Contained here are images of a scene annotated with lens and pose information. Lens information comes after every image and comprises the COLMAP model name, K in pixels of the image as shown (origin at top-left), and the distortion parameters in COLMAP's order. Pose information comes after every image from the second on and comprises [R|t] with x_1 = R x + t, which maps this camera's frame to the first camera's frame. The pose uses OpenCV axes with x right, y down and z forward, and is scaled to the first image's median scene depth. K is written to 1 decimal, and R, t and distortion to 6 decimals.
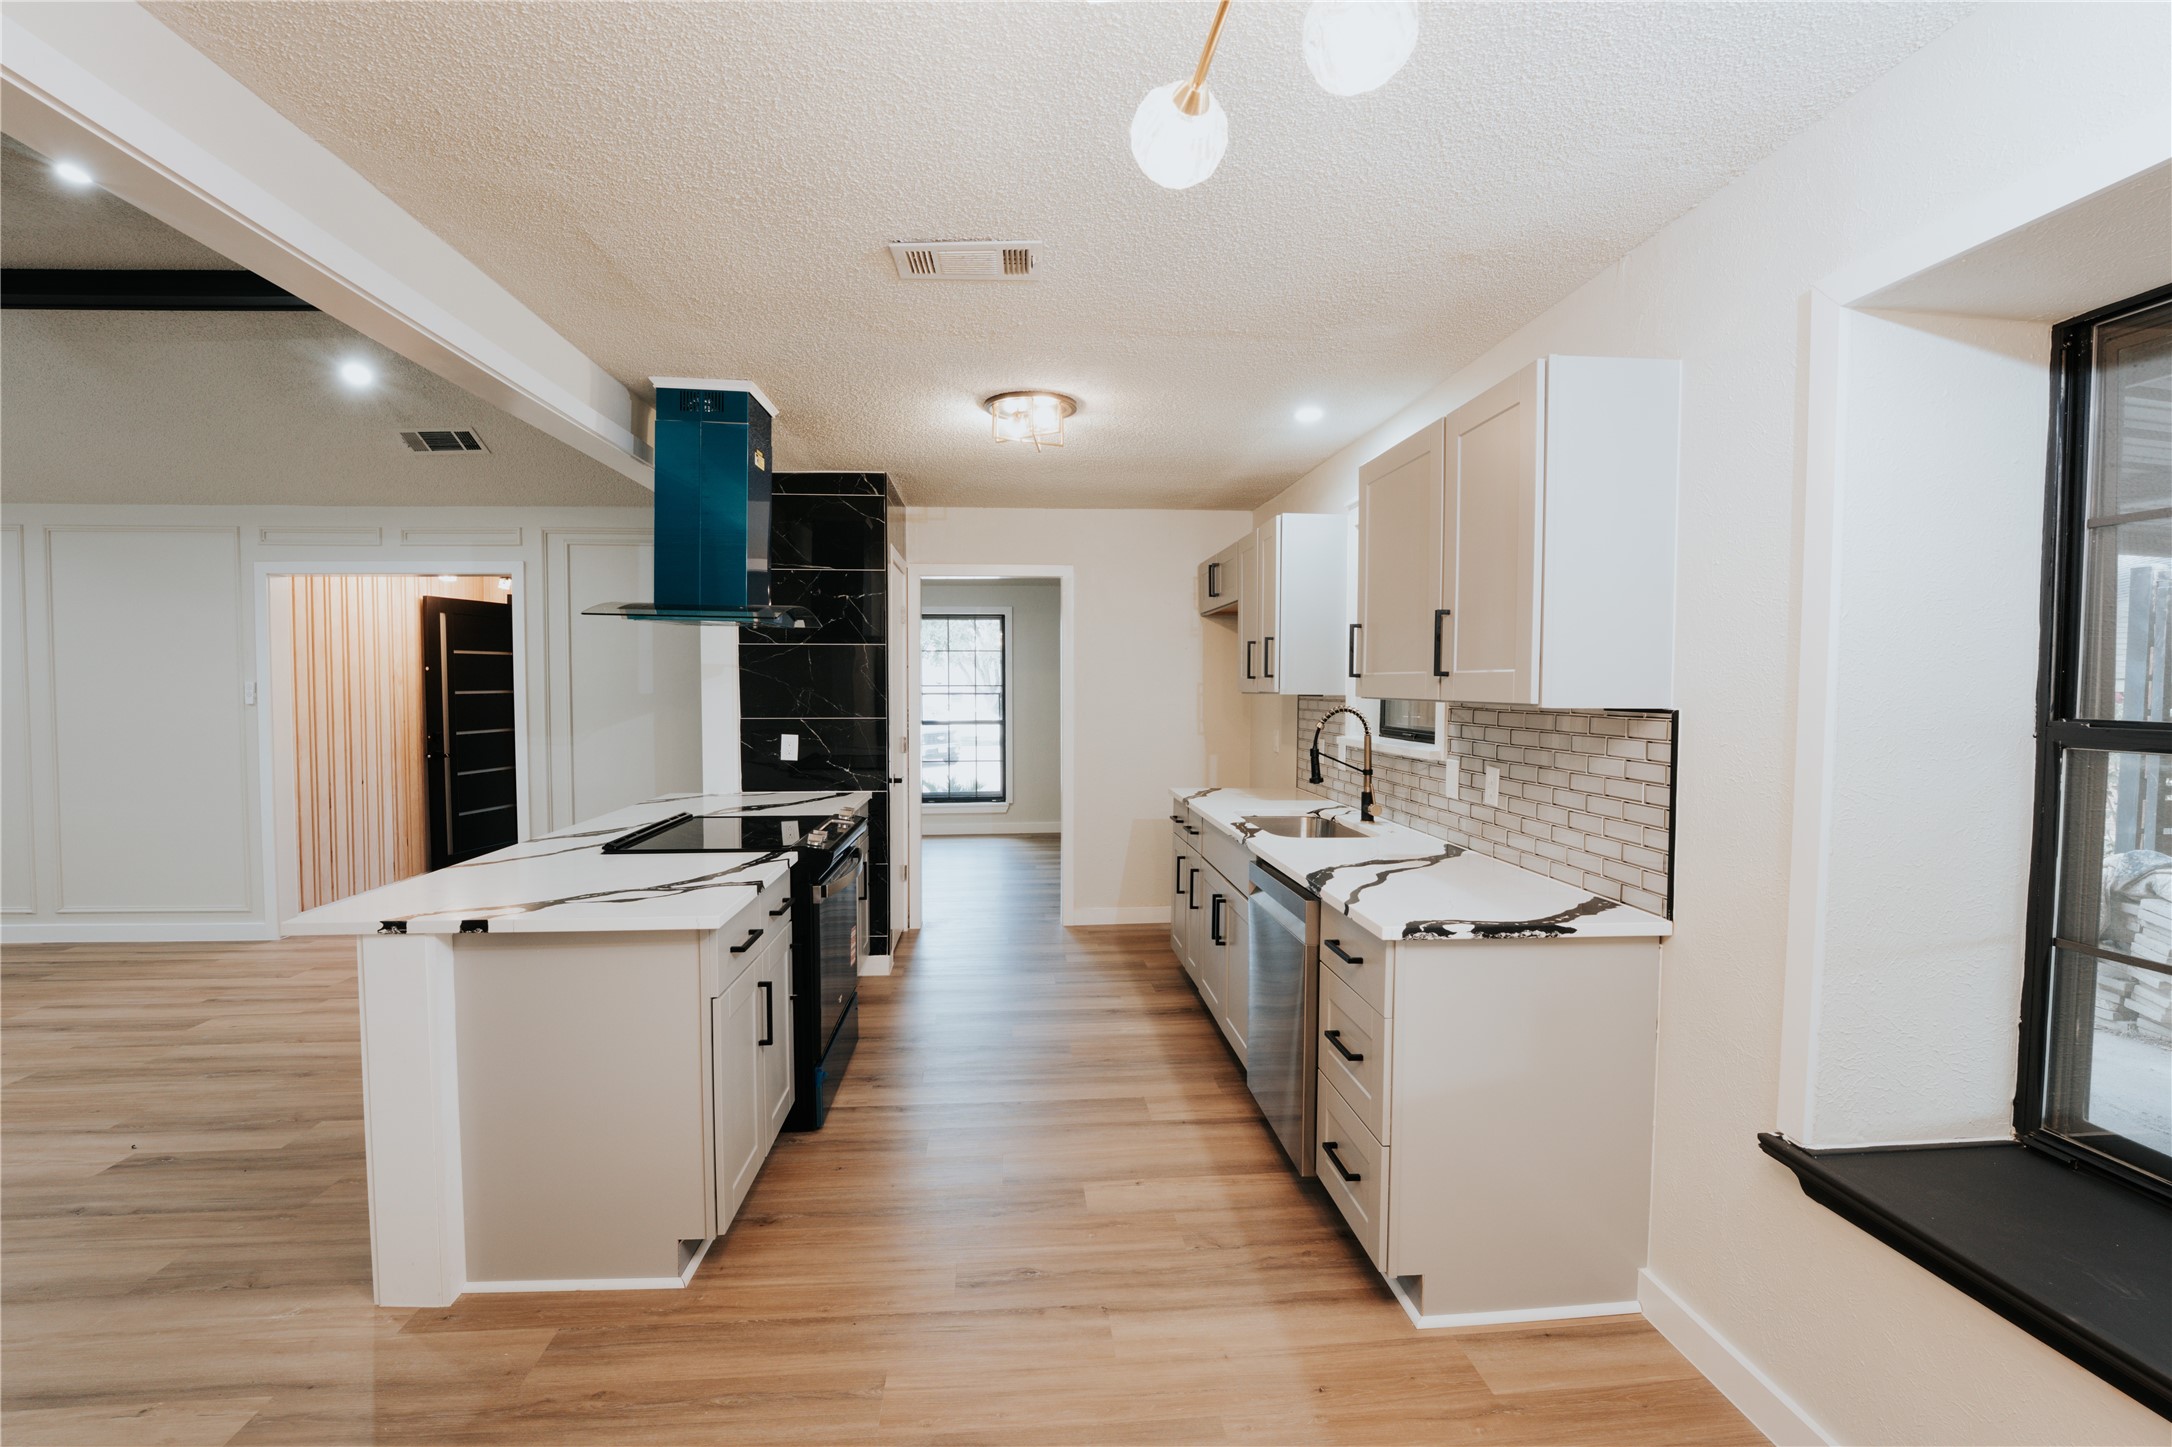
lens RADIAL K [[969.3, 0, 1086.0], [0, 969.3, 723.5], [0, 0, 1]] dist [-0.029025, 0.006199]
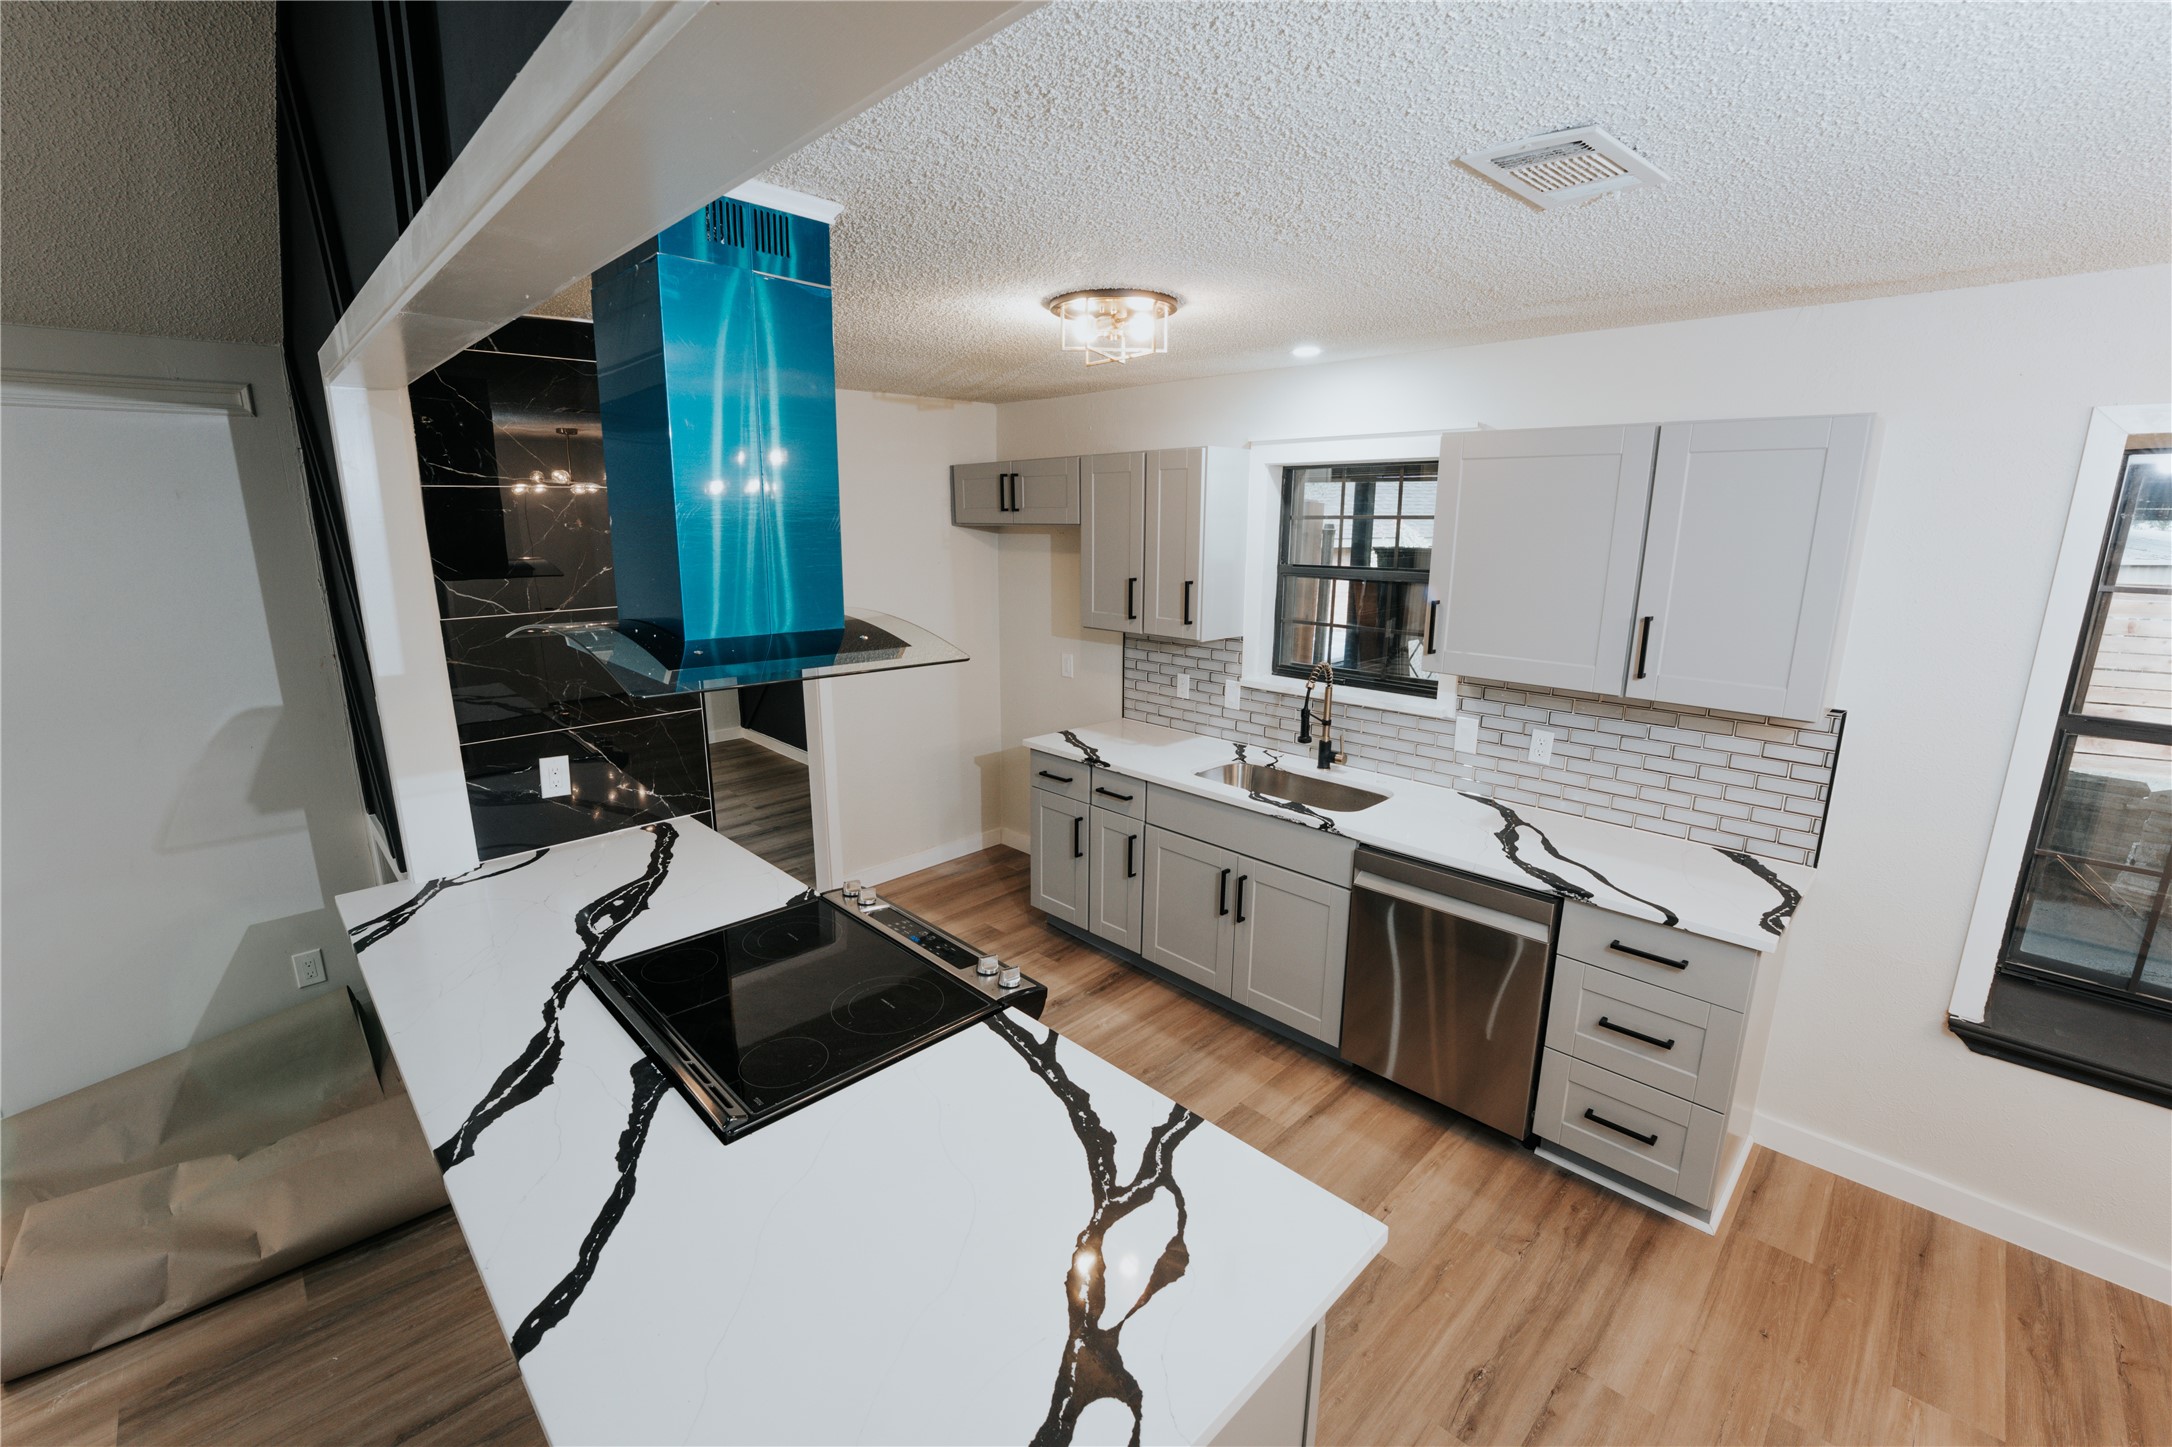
lens RADIAL K [[908.4, 0, 1081.0], [0, 908.4, 724.4], [0, 0, 1]] dist [-0.033994, 0.006094]
pose [[0.769018, -0.148779, 0.621672, -0.537548], [0.027527, 0.979343, 0.200325, -0.155686], [-0.638634, -0.136941, 0.757228, 0.457992]]
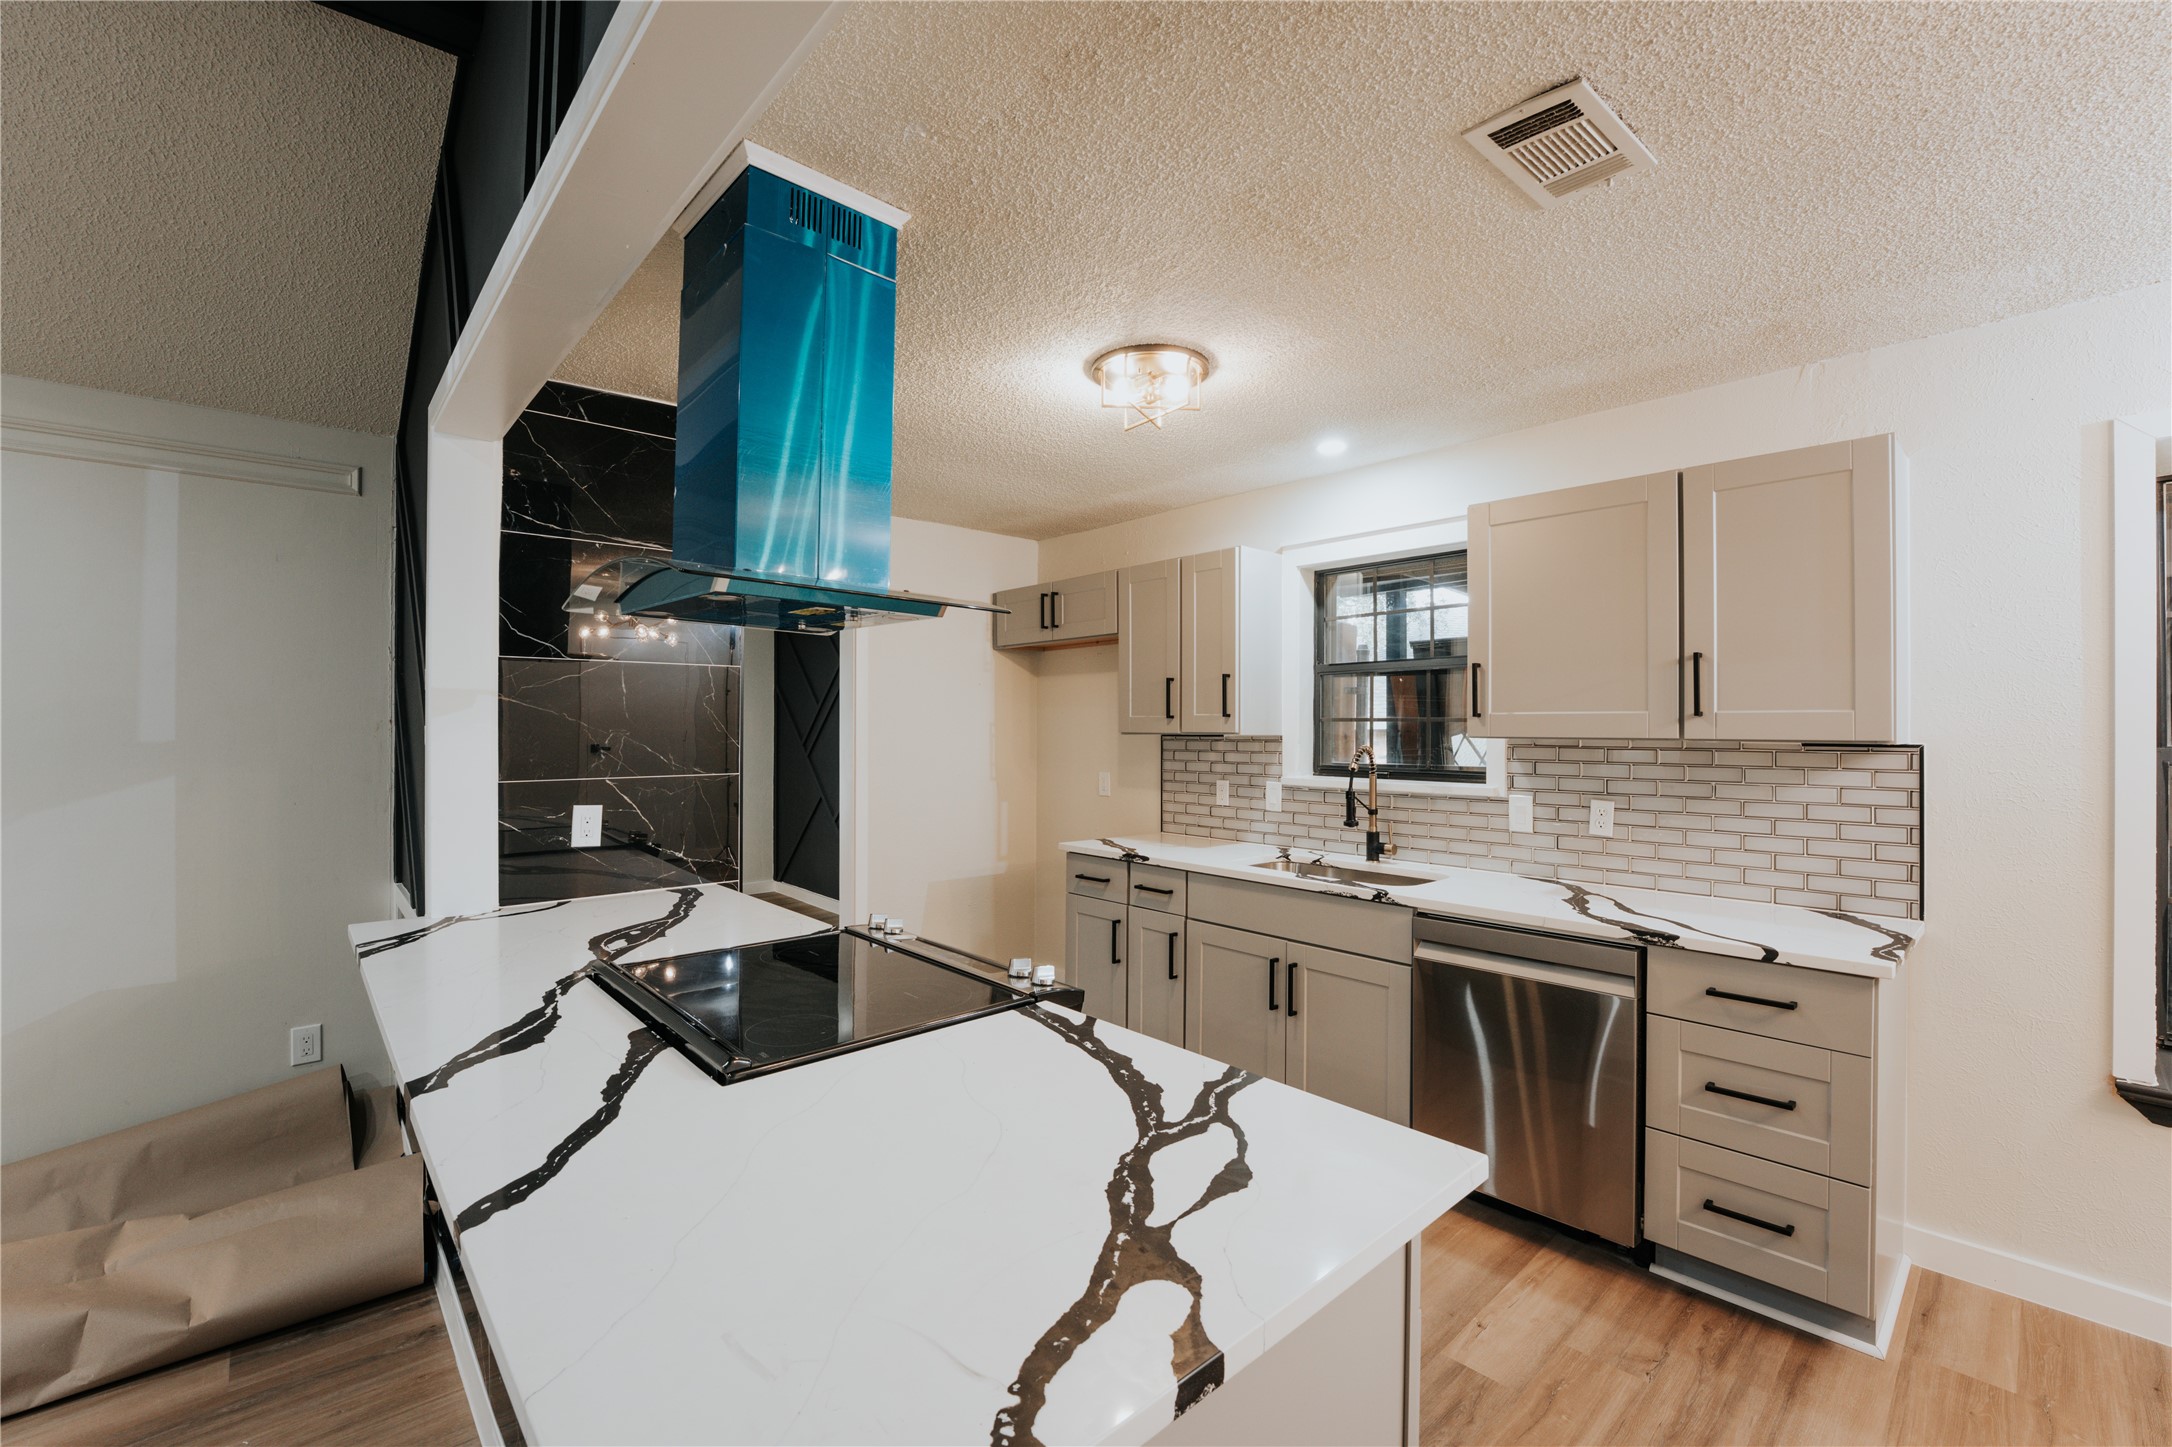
lens RADIAL K [[908.4, 0, 1081.0], [0, 908.4, 724.4], [0, 0, 1]] dist [-0.033994, 0.006094]
pose [[0.793629, -0.000525, 0.608401, -0.543431], [0.025514, 0.999149, -0.032419, -0.018203], [-0.607866, 0.041252, 0.792967, 0.461030]]
